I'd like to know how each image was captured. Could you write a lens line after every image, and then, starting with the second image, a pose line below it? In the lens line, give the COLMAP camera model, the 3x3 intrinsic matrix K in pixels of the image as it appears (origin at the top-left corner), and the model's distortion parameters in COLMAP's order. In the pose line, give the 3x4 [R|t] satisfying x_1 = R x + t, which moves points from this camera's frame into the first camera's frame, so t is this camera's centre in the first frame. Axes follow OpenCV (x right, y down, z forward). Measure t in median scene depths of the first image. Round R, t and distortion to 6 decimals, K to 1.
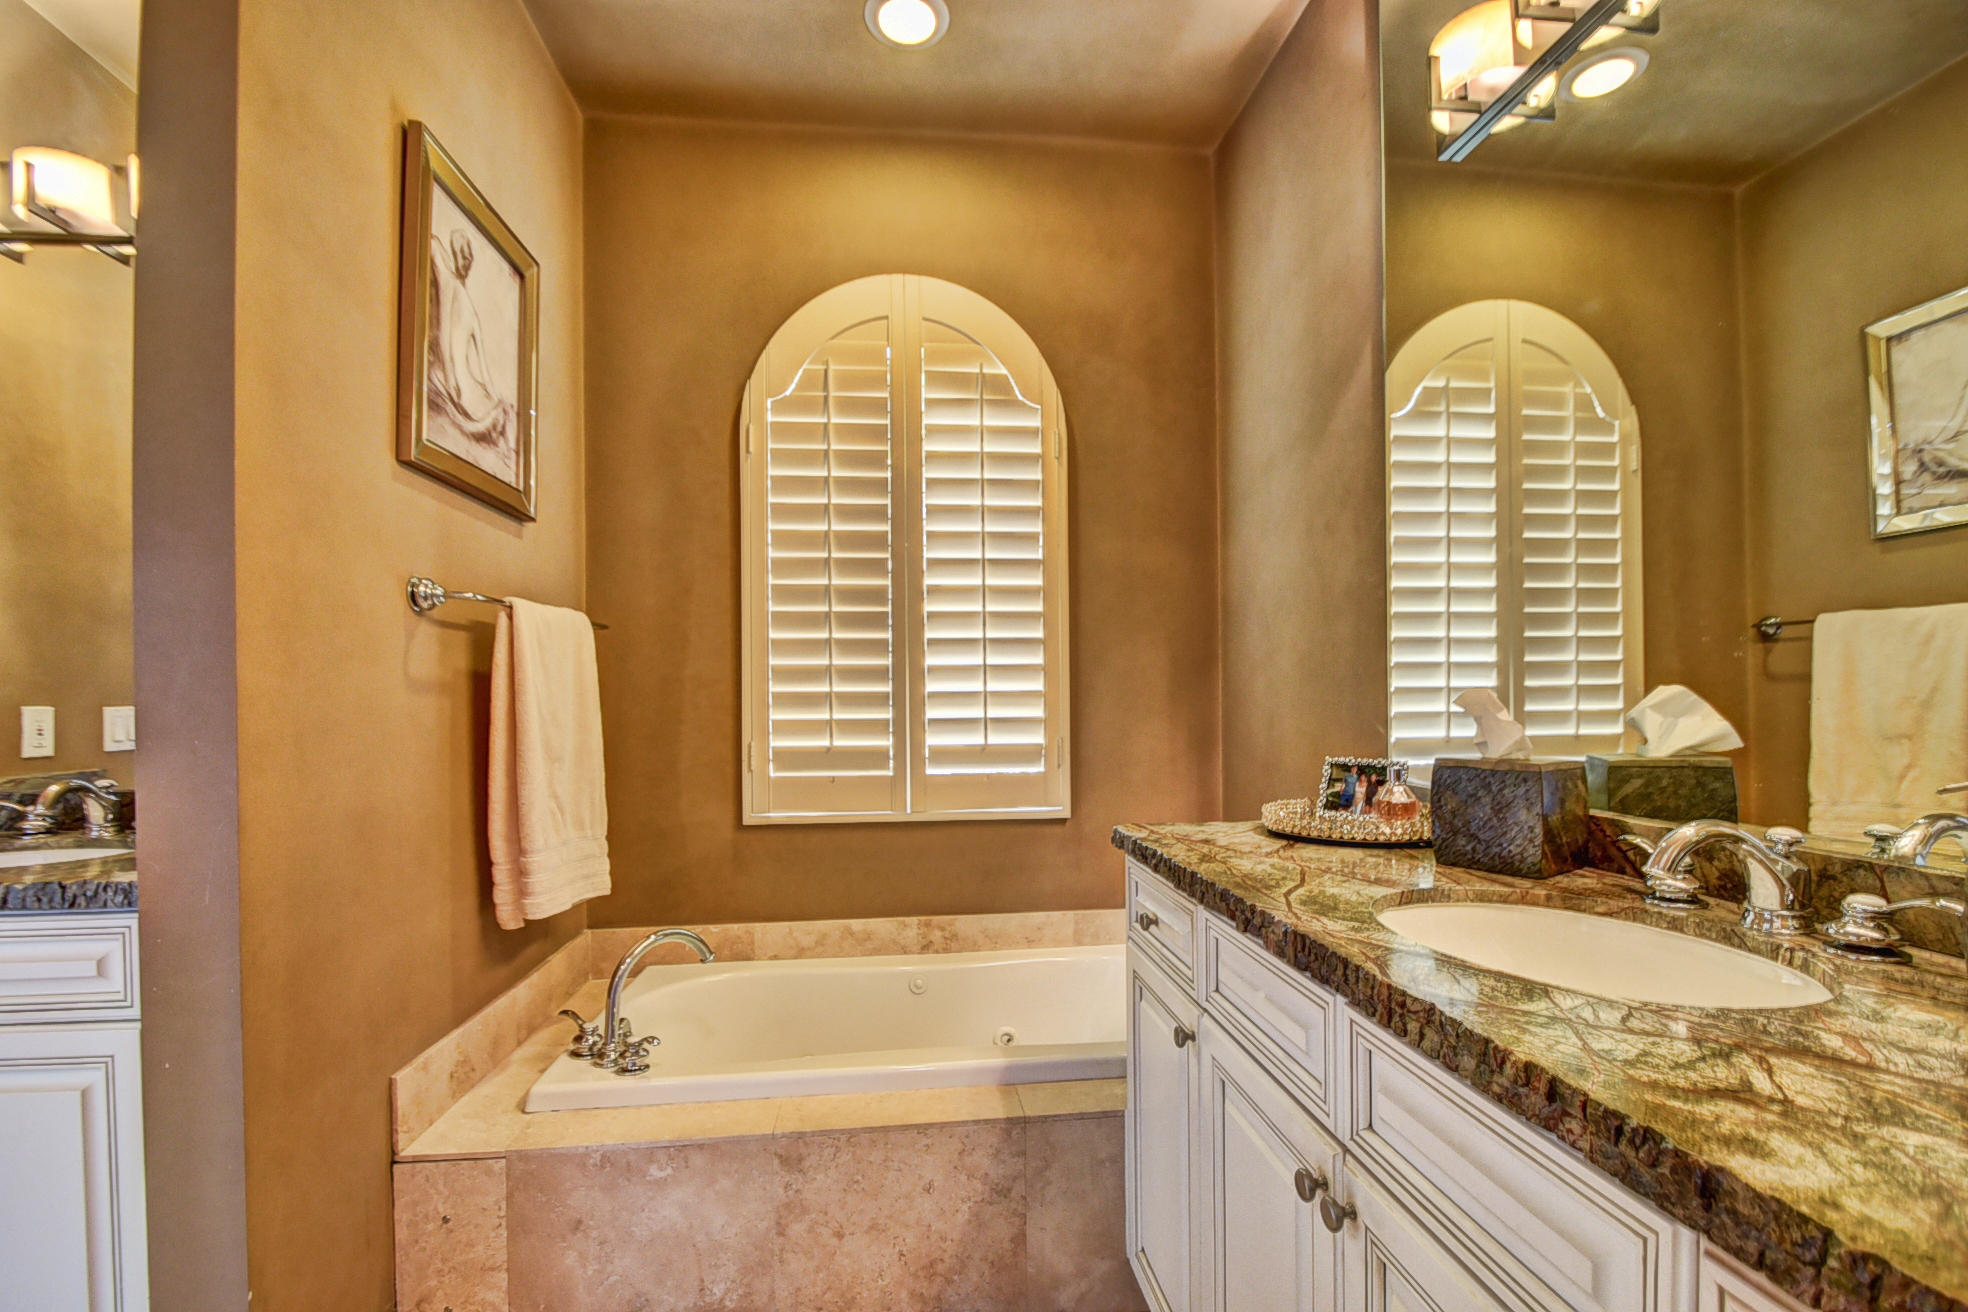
lens RADIAL K [[862.7, 0, 988.0], [0, 862.7, 694.1], [0, 0, 1]] dist [0.003322, -0.010866]
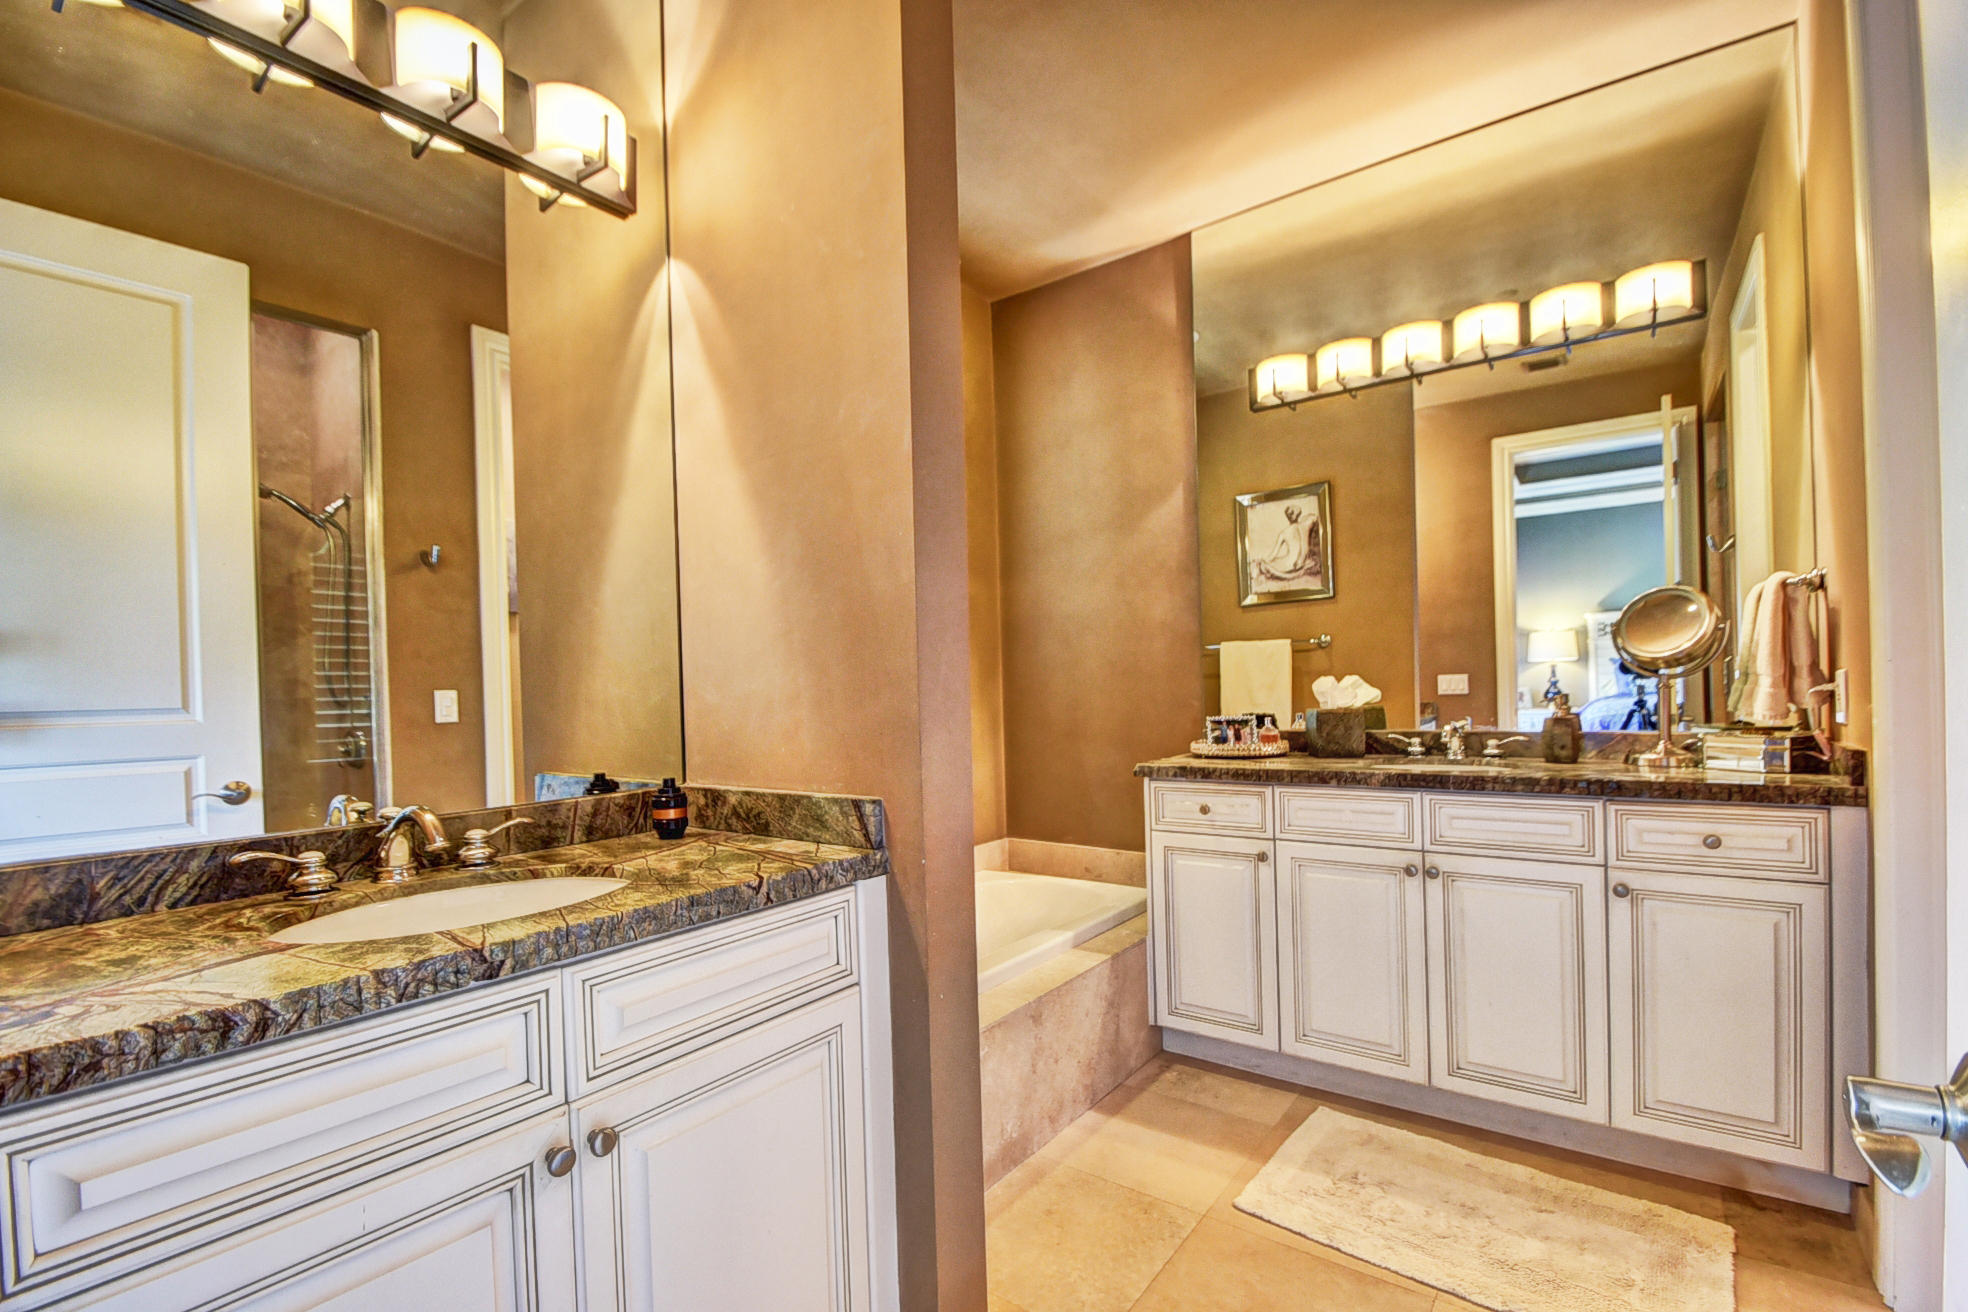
lens RADIAL K [[862.7, 0, 988.0], [0, 862.7, 694.1], [0, 0, 1]] dist [0.003322, -0.010866]
pose [[0.683480, -0.016108, 0.729792, -1.298180], [0.021436, 0.999768, 0.001991, 0.010355], [-0.729655, 0.014284, 0.683667, 0.091873]]
